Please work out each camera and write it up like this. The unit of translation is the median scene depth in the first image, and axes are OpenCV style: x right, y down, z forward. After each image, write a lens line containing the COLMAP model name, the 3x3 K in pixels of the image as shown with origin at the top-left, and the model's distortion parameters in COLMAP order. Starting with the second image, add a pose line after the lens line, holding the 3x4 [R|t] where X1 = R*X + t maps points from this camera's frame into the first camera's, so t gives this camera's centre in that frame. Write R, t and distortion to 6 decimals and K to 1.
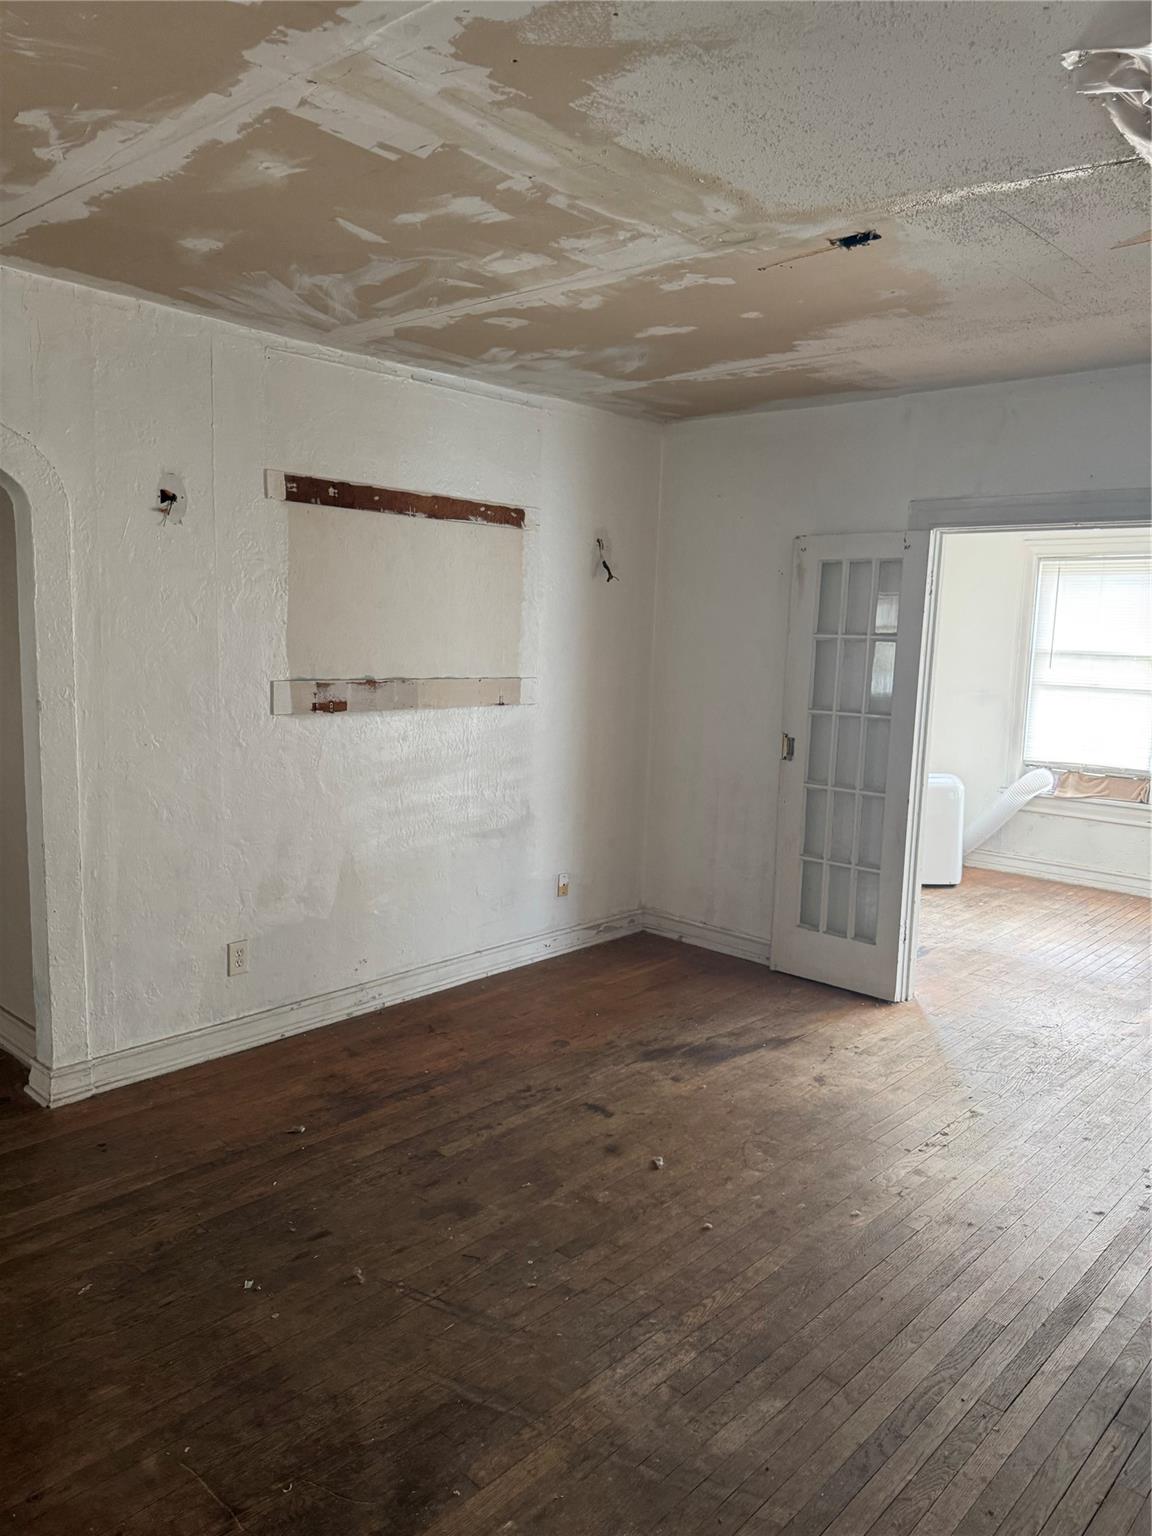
lens RADIAL K [[1074.7, 0, 579.2], [0, 1074.7, 764.6], [0, 0, 1]] dist [0.115712, -0.161469]
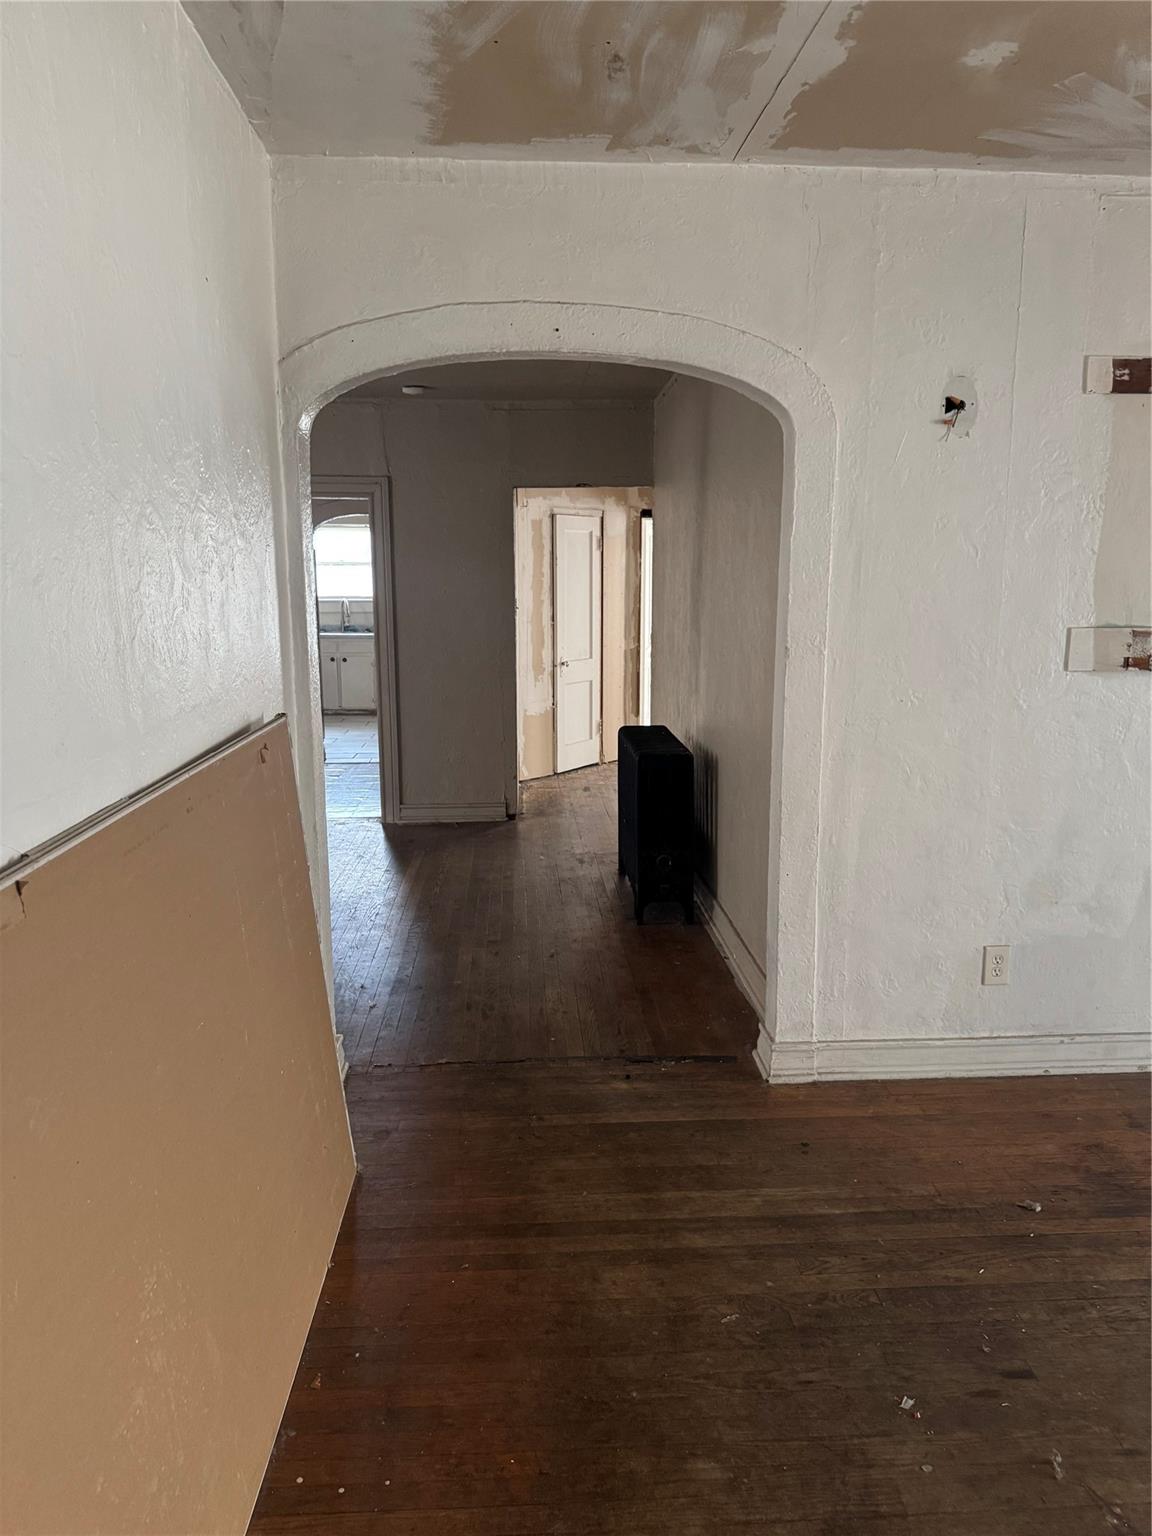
lens RADIAL K [[1087.6, 0, 576.4], [0, 1087.6, 756.9], [0, 0, 1]] dist [0.025938, -0.038365]
pose [[0.717994, 0.090680, -0.690117, 0.015966], [-0.067303, 0.995876, 0.060835, -0.009190], [0.692788, 0.002768, 0.721136, 0.204103]]
